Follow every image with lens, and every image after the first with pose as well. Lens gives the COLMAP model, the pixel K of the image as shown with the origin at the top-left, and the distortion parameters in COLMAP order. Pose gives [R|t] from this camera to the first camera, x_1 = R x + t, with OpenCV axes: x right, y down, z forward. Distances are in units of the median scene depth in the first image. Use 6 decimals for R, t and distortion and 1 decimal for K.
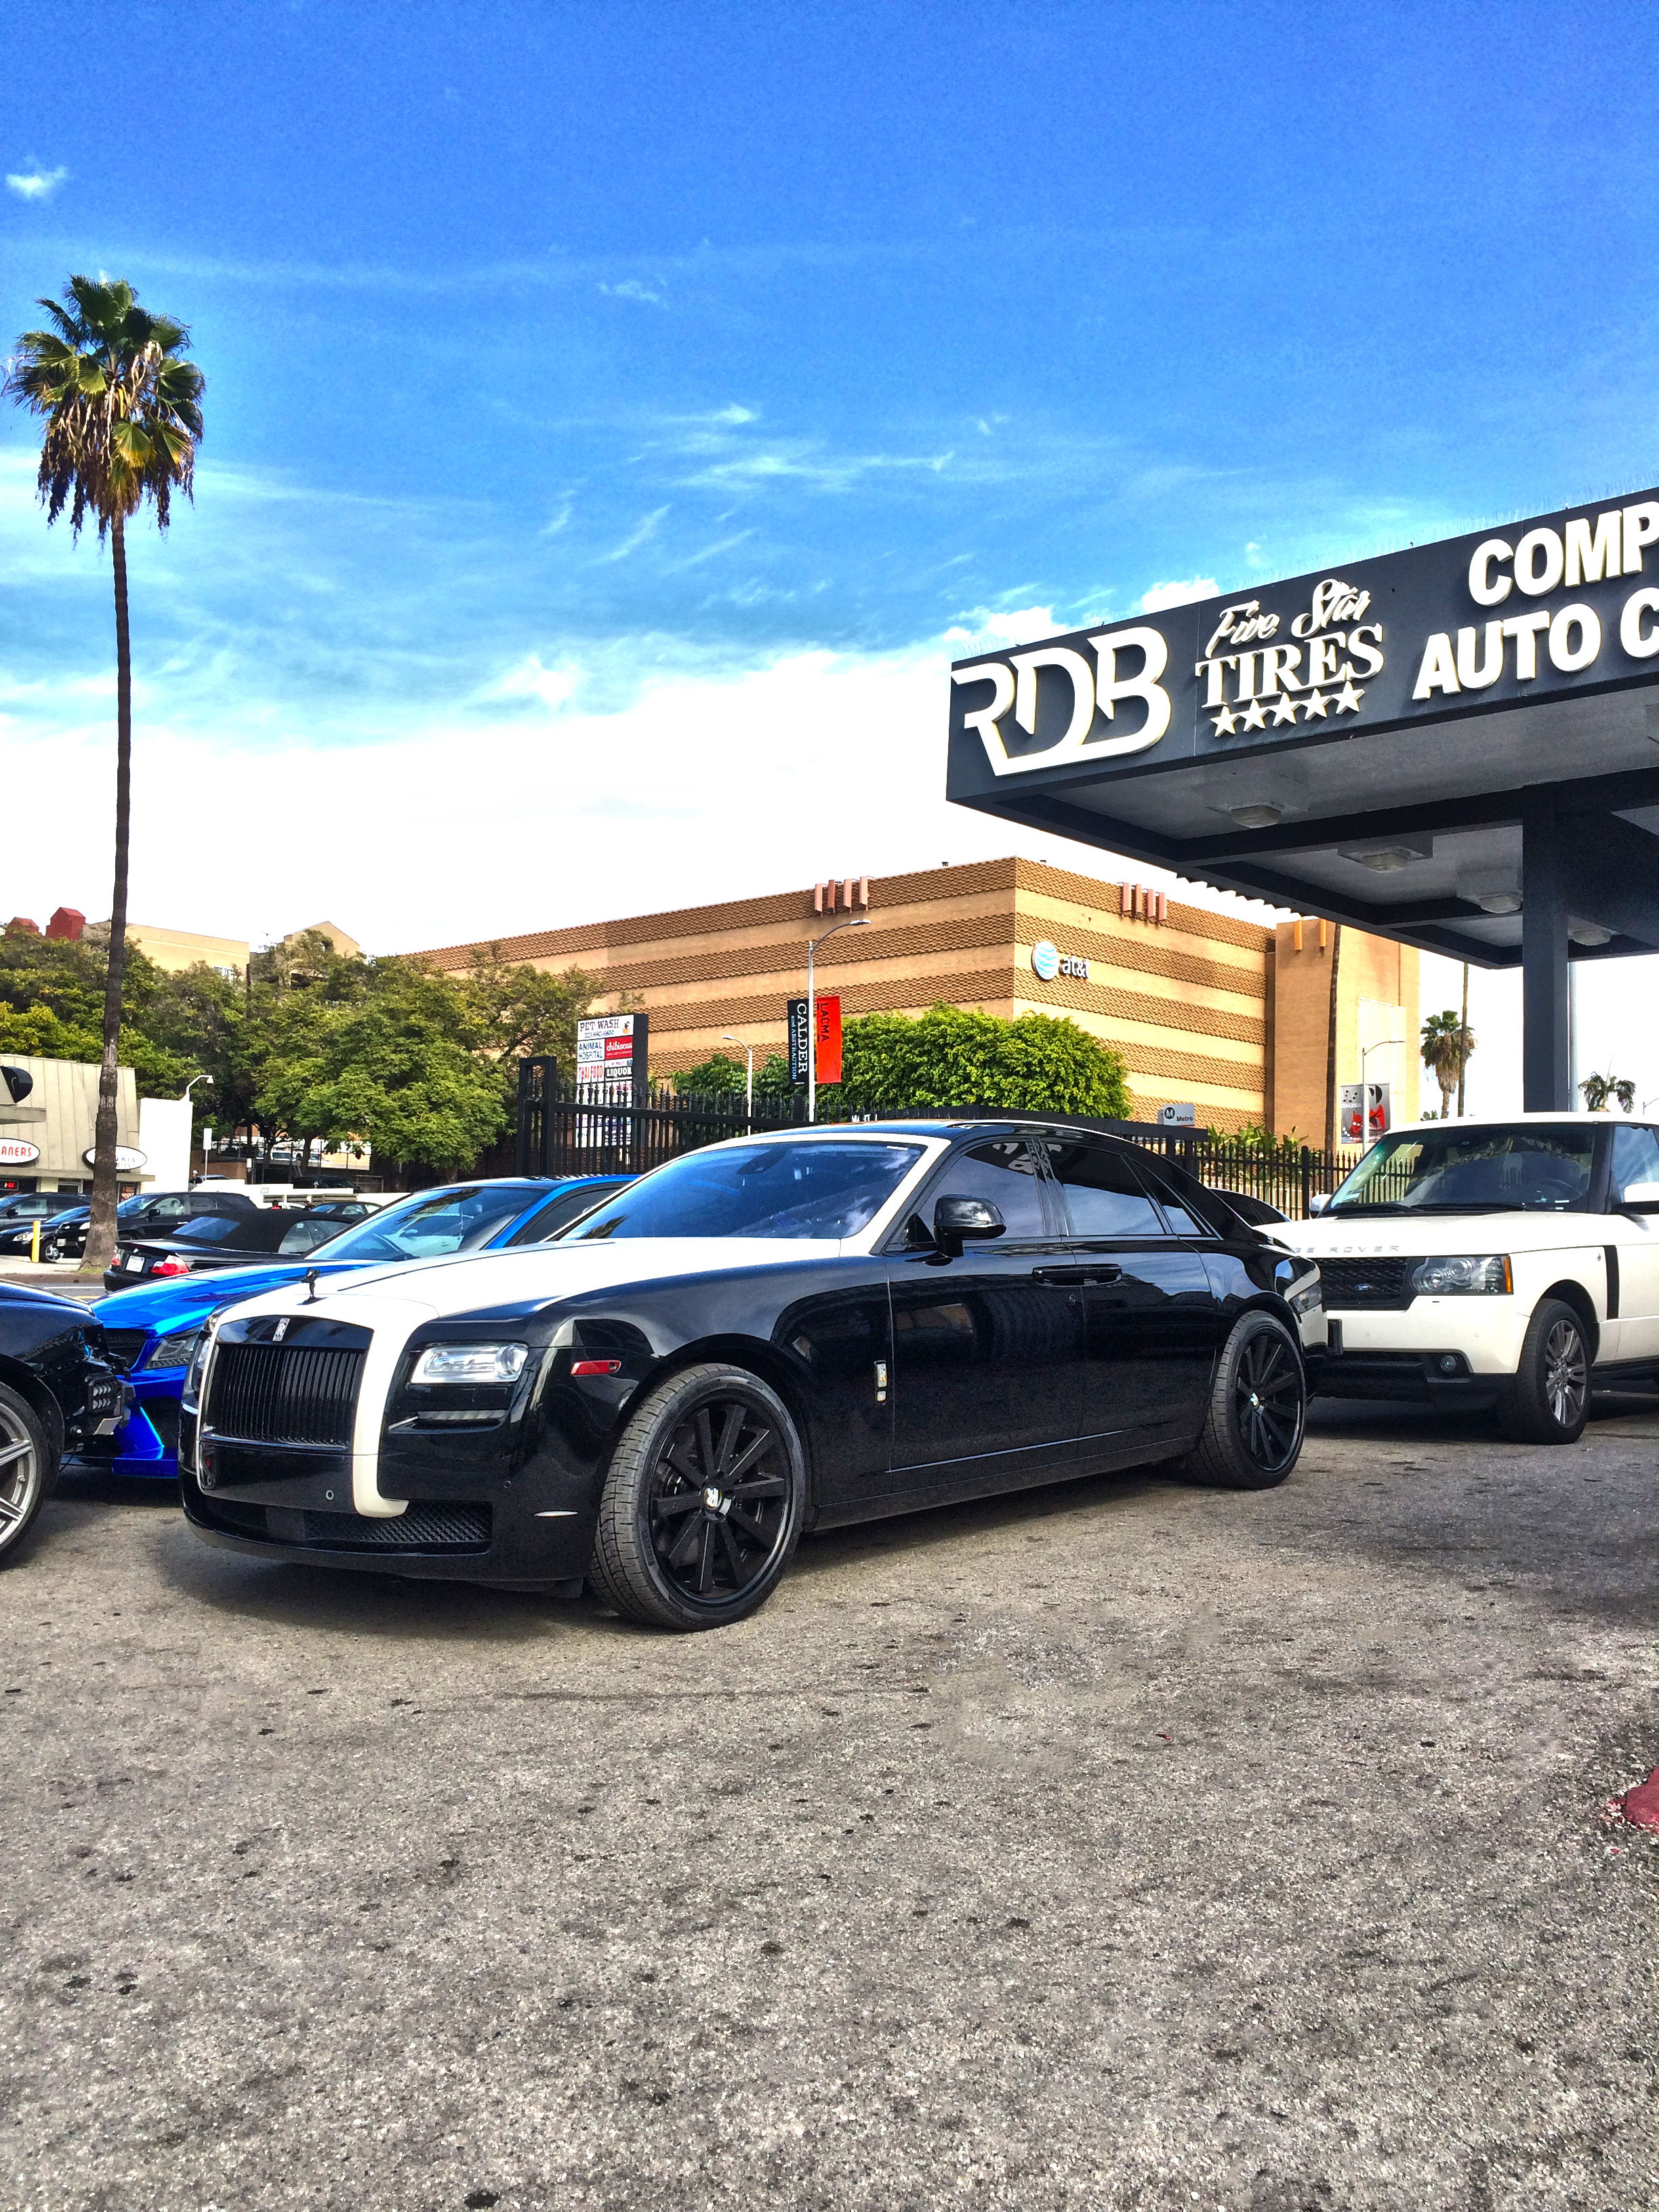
lens RADIAL K [[1909.6, 0, 835.4], [0, 1909.6, 1110.9], [0, 0, 1]] dist [0.037504, -0.020073]
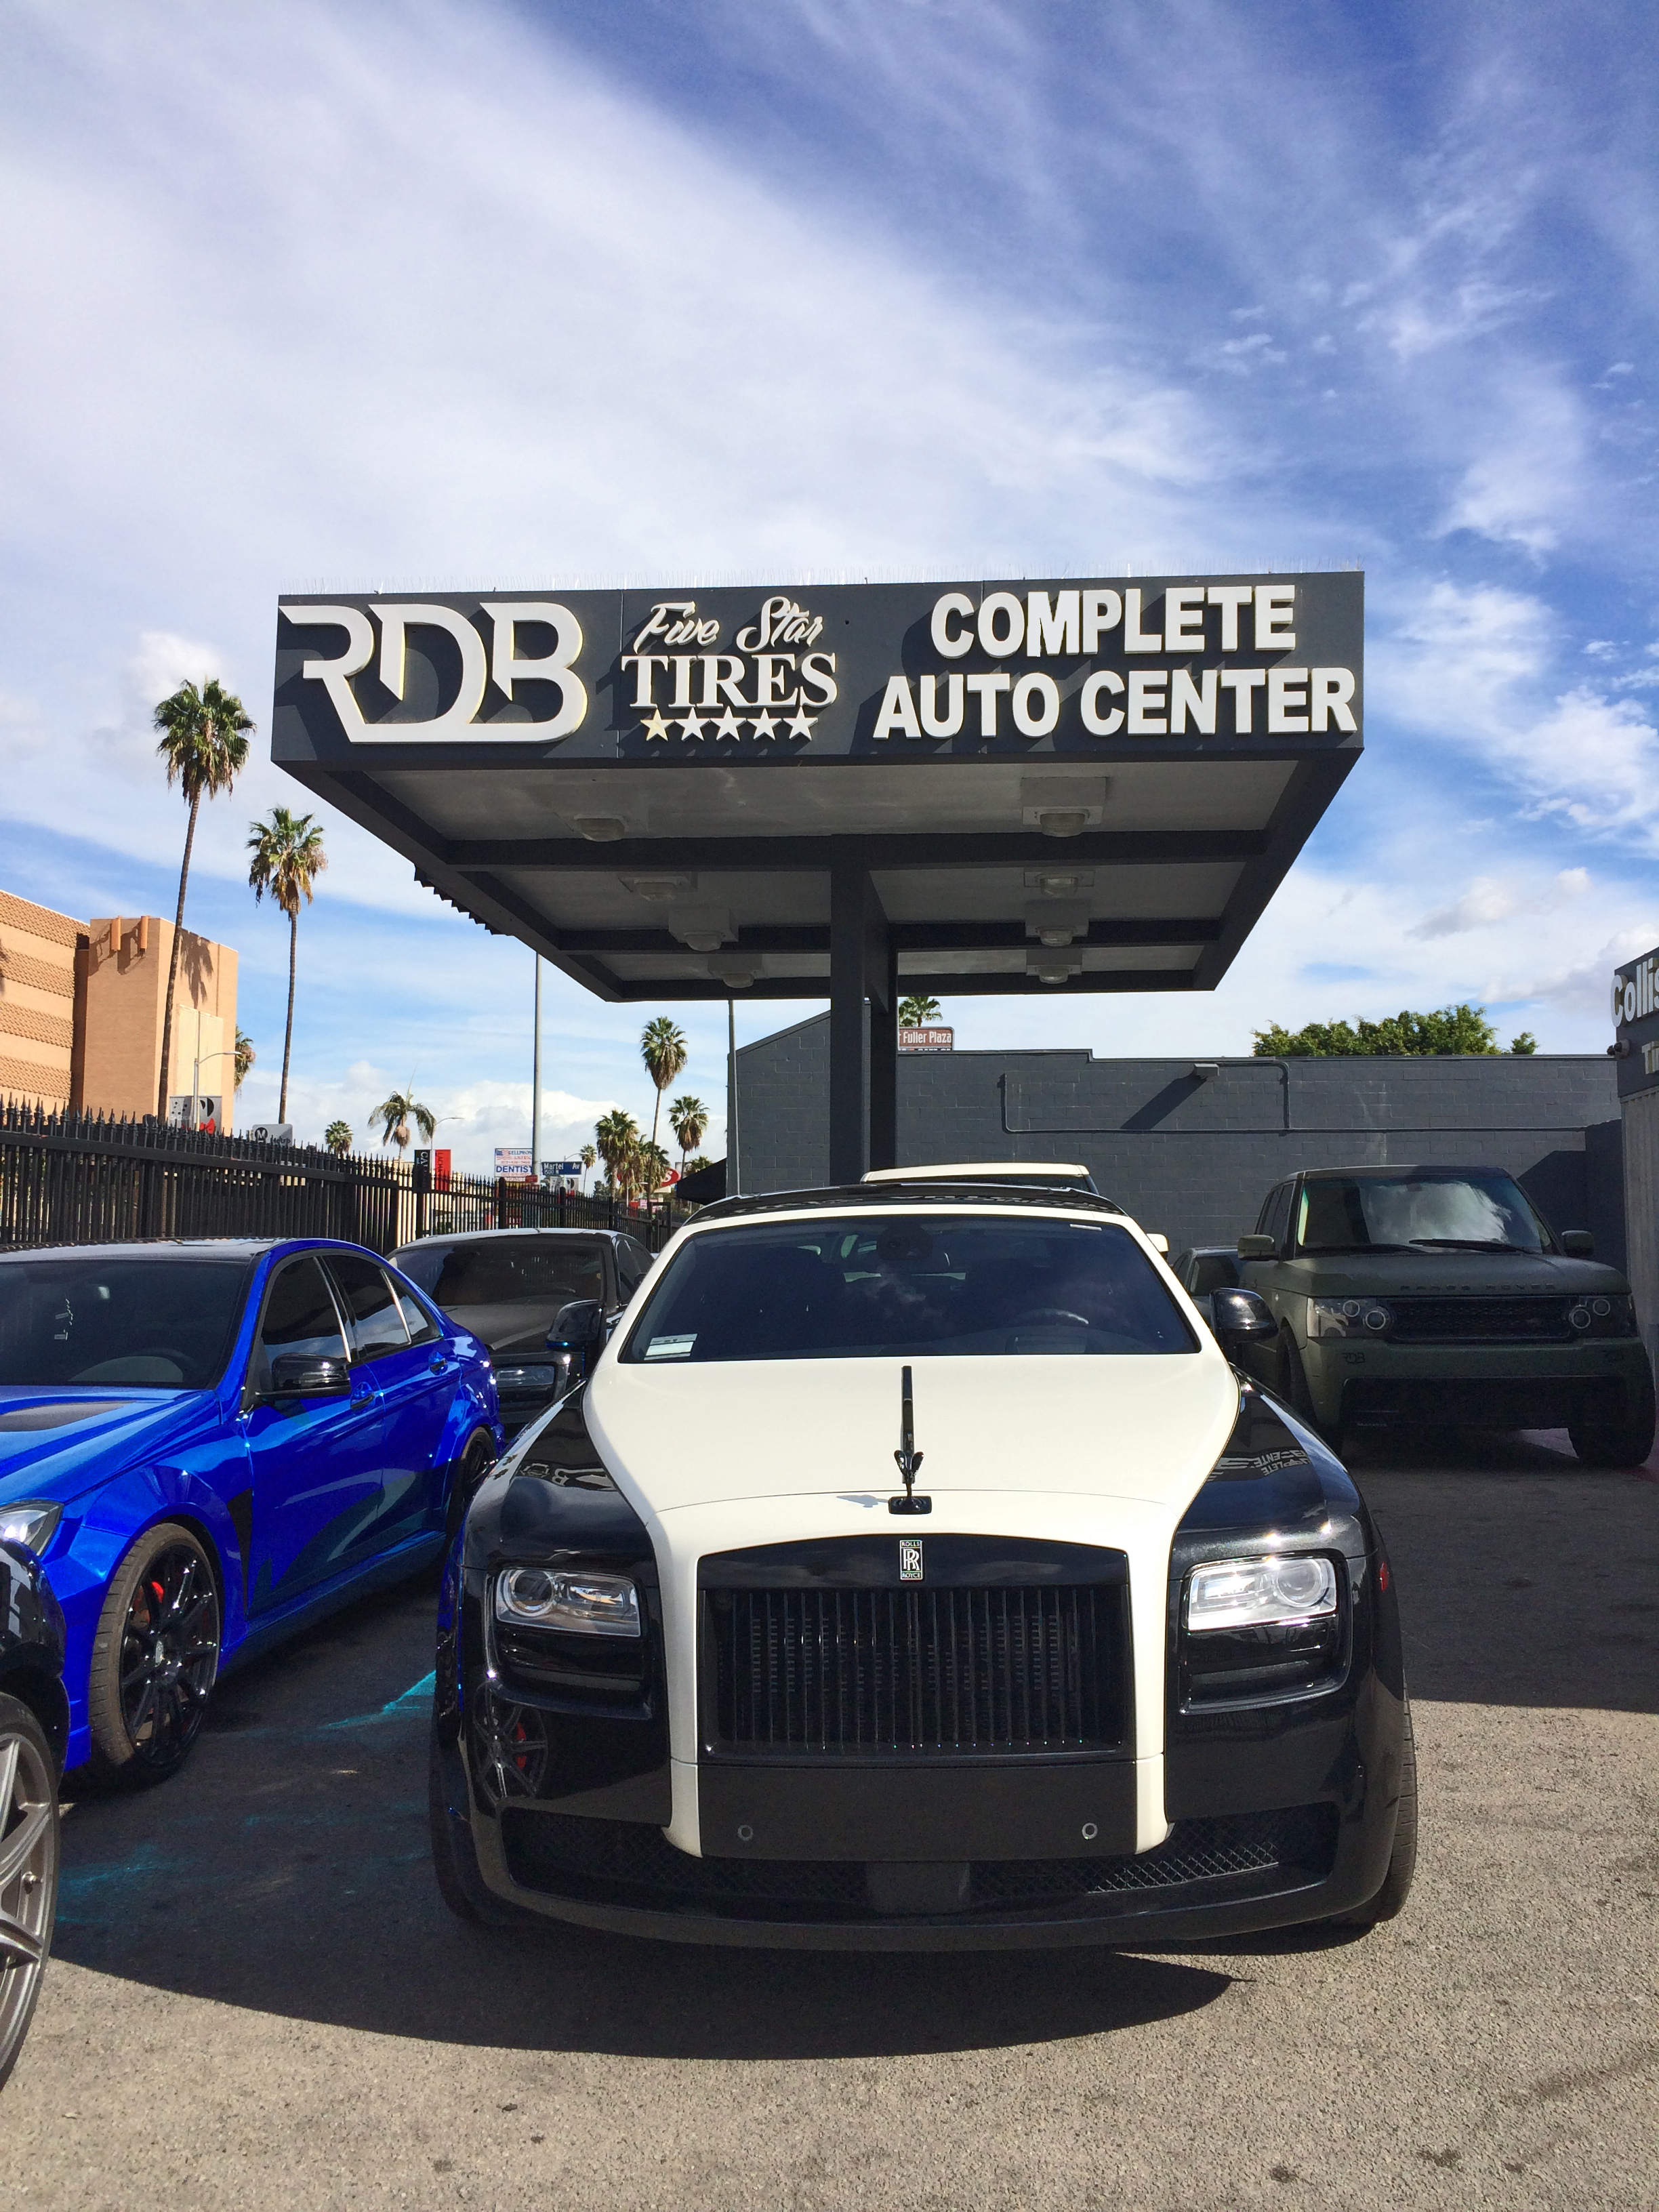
lens RADIAL K [[1909.6, 0, 829.6], [0, 1909.6, 1100.4], [0, 0, 1]] dist [0.037504, -0.020073]
pose [[0.787970, 0.039552, 0.614441, -0.296042], [-0.033188, 0.999212, -0.021760, -0.007241], [-0.614818, -0.003246, 0.788662, 0.233289]]
